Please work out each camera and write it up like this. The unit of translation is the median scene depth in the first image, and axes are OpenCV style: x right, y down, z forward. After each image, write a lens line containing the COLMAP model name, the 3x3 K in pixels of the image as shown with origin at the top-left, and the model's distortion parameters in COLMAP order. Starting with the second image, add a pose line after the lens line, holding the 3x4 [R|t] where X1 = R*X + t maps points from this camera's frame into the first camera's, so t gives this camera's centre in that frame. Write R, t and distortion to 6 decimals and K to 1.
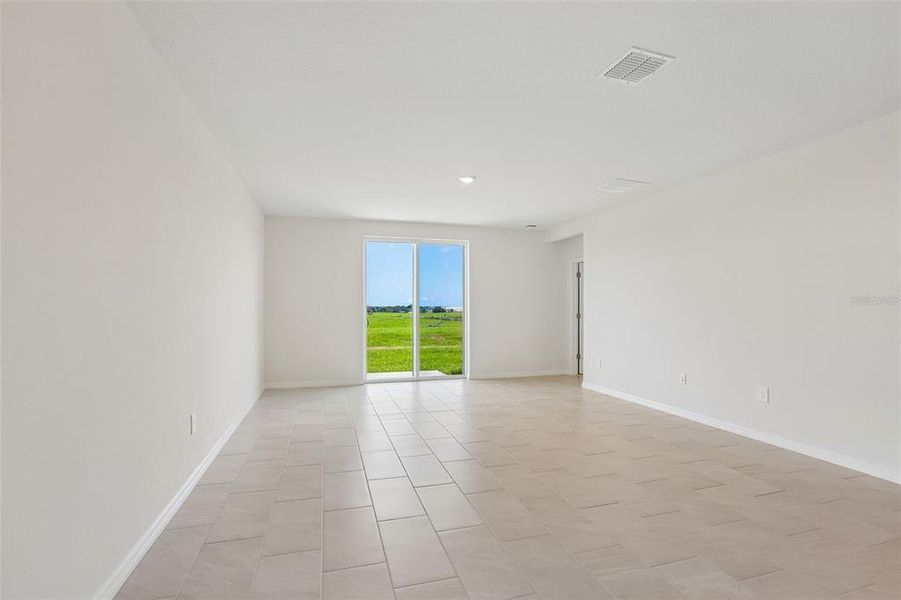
lens RADIAL K [[415.6, 0, 449.3], [0, 415.6, 307.5], [0, 0, 1]] dist [-0.025877, 0.006082]
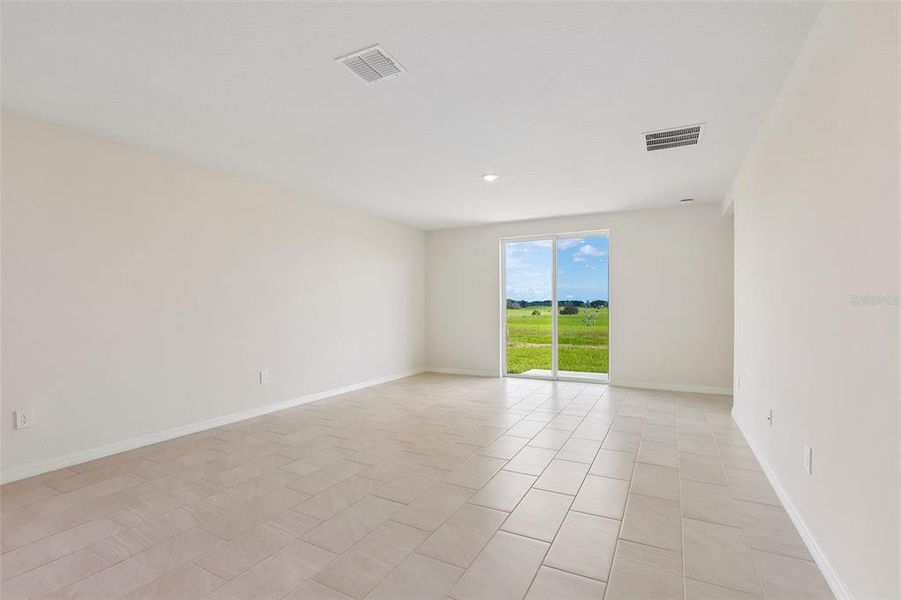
lens RADIAL K [[415.6, 0, 451.0], [0, 415.6, 293.0], [0, 0, 1]] dist [-0.025877, 0.006082]
pose [[0.727459, -0.021039, -0.685829, 0.413481], [0.000076, 0.999532, -0.030581, 0.002909], [0.686151, 0.022194, 0.727120, 0.128831]]
